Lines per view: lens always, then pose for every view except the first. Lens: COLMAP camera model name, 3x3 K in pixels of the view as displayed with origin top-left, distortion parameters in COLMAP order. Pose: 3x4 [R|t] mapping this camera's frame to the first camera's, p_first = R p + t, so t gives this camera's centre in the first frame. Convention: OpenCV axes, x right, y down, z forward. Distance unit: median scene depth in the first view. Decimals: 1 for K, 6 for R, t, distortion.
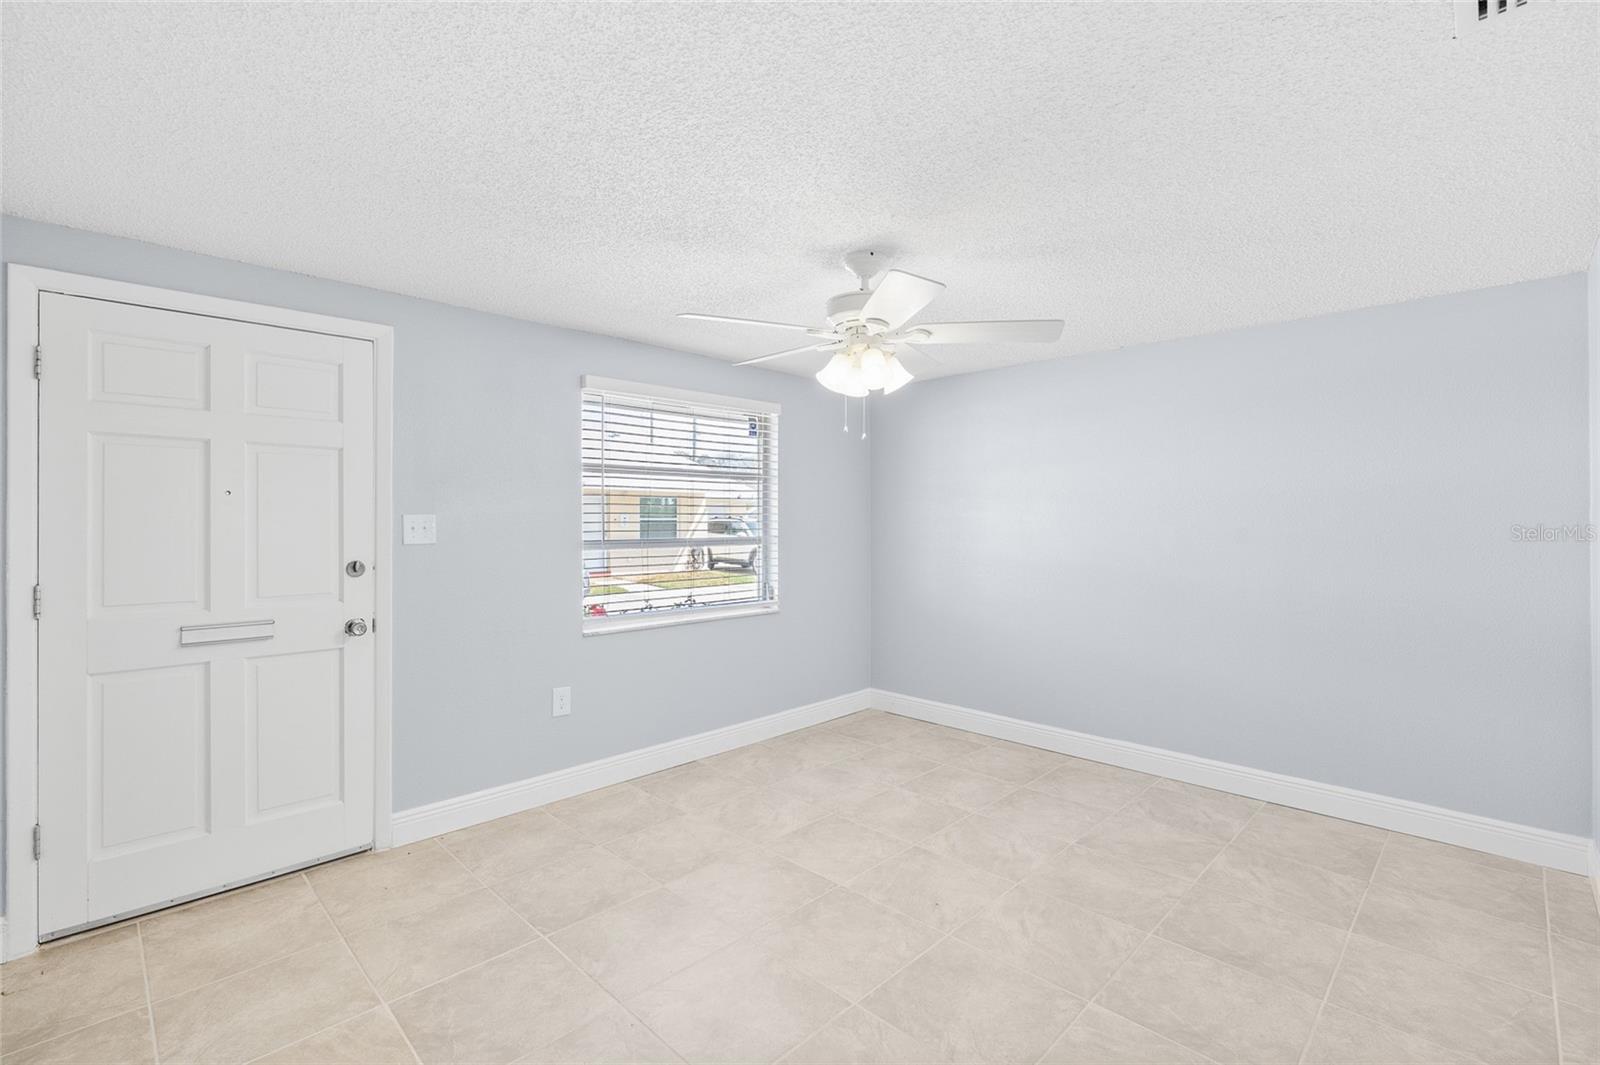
lens RADIAL K [[713.2, 0, 806.0], [0, 713.2, 524.9], [0, 0, 1]] dist [-0.008507, 0.000259]
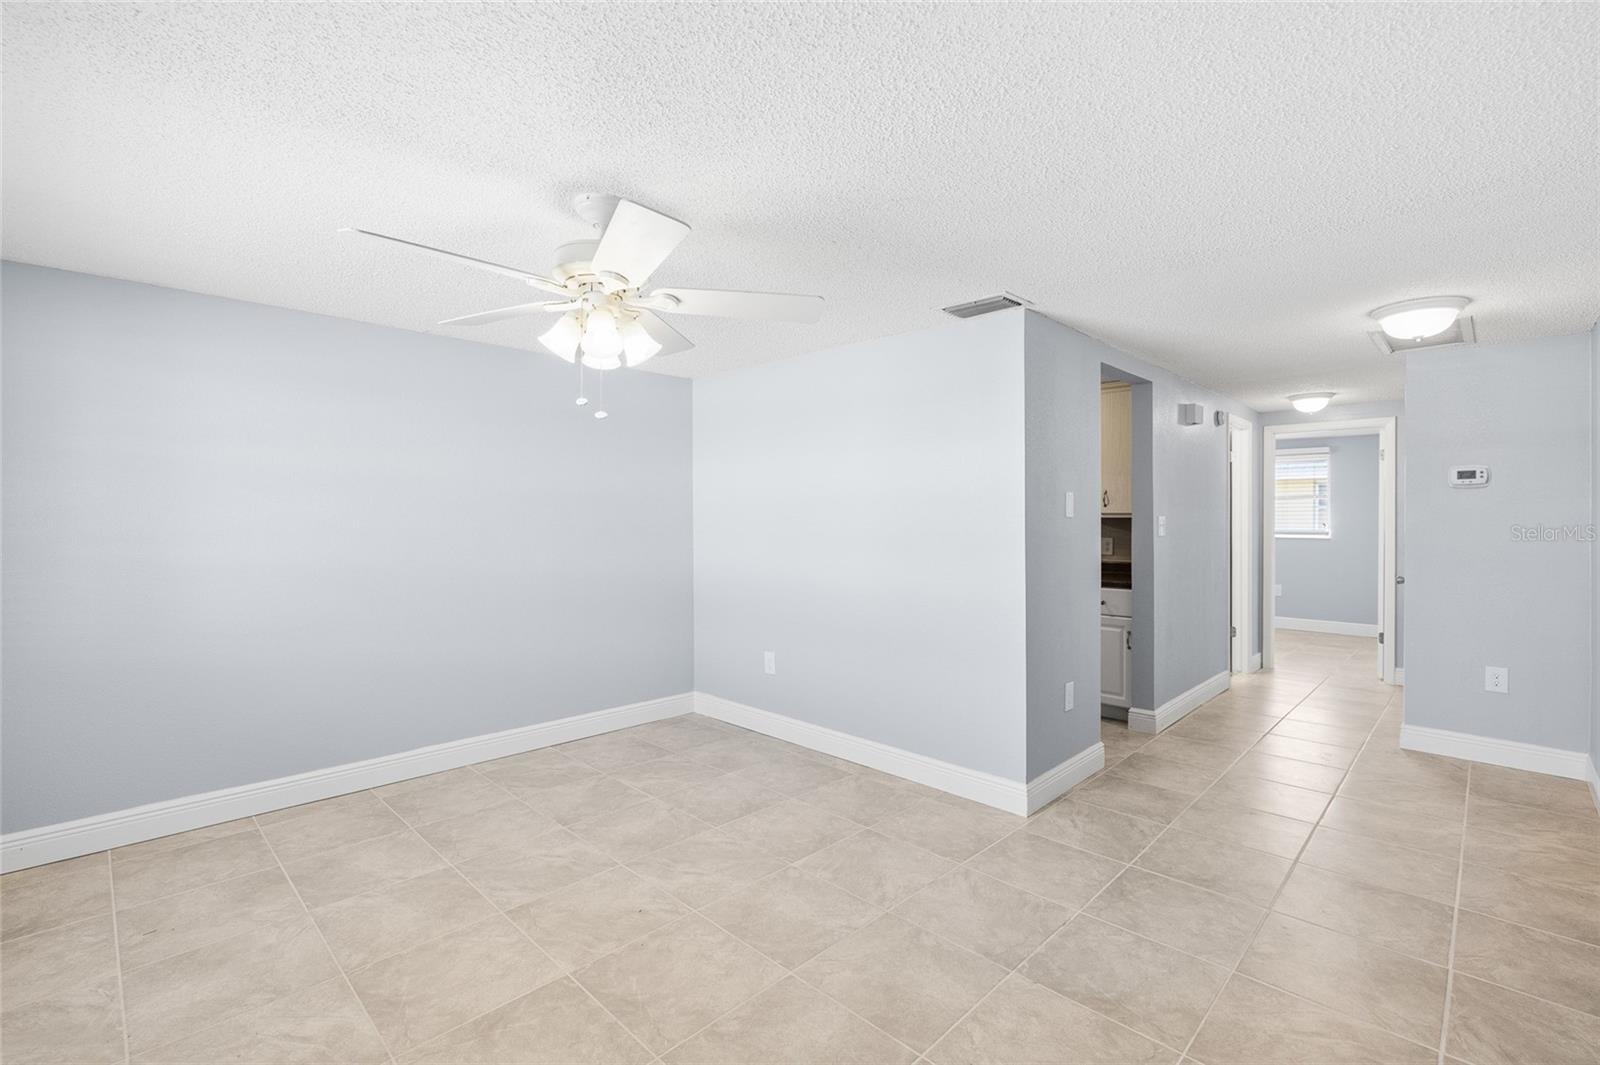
lens RADIAL K [[713.2, 0, 793.3], [0, 713.2, 519.6], [0, 0, 1]] dist [-0.008507, 0.000259]
pose [[0.001619, -0.000989, 0.999998, -0.693159], [0.001118, 0.999999, 0.000987, -0.000953], [-0.999998, 0.001116, 0.001620, 0.697239]]
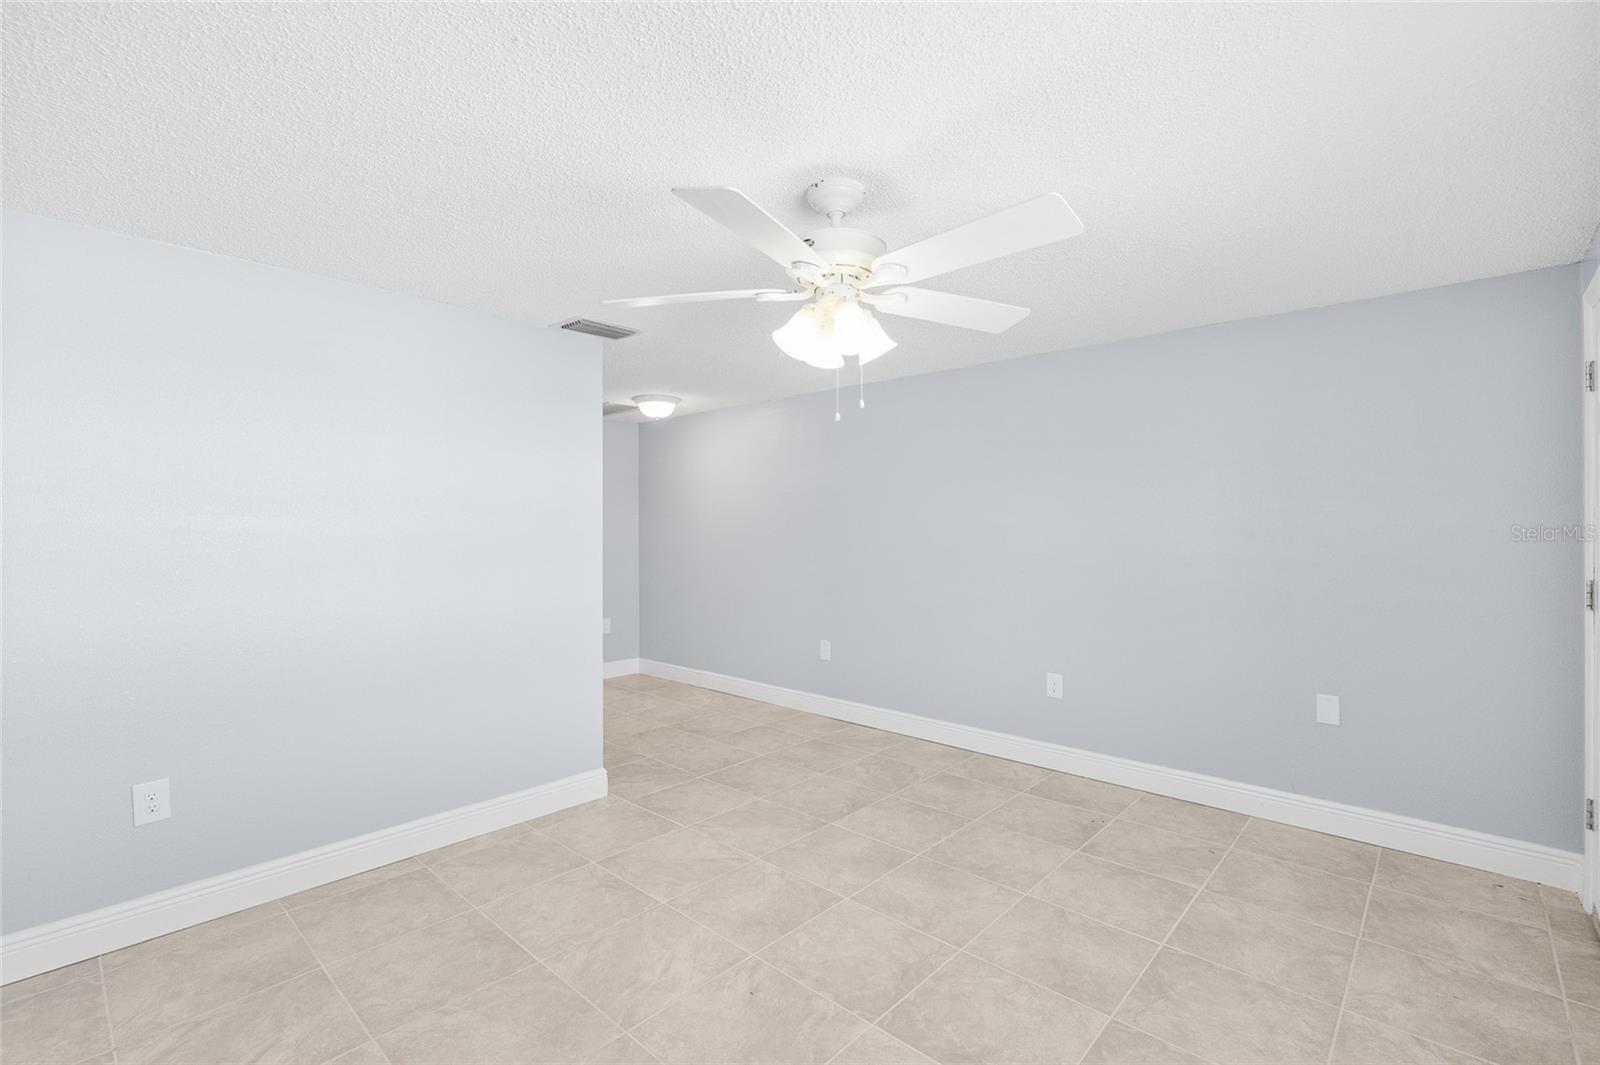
lens RADIAL K [[713.2, 0, 808.7], [0, 713.2, 533.7], [0, 0, 1]] dist [-0.008507, 0.000259]
pose [[-0.999121, 0.005664, -0.041534, 0.131973], [0.005185, 0.999919, 0.011643, -0.004294], [0.041597, 0.011418, -0.999069, 1.603664]]
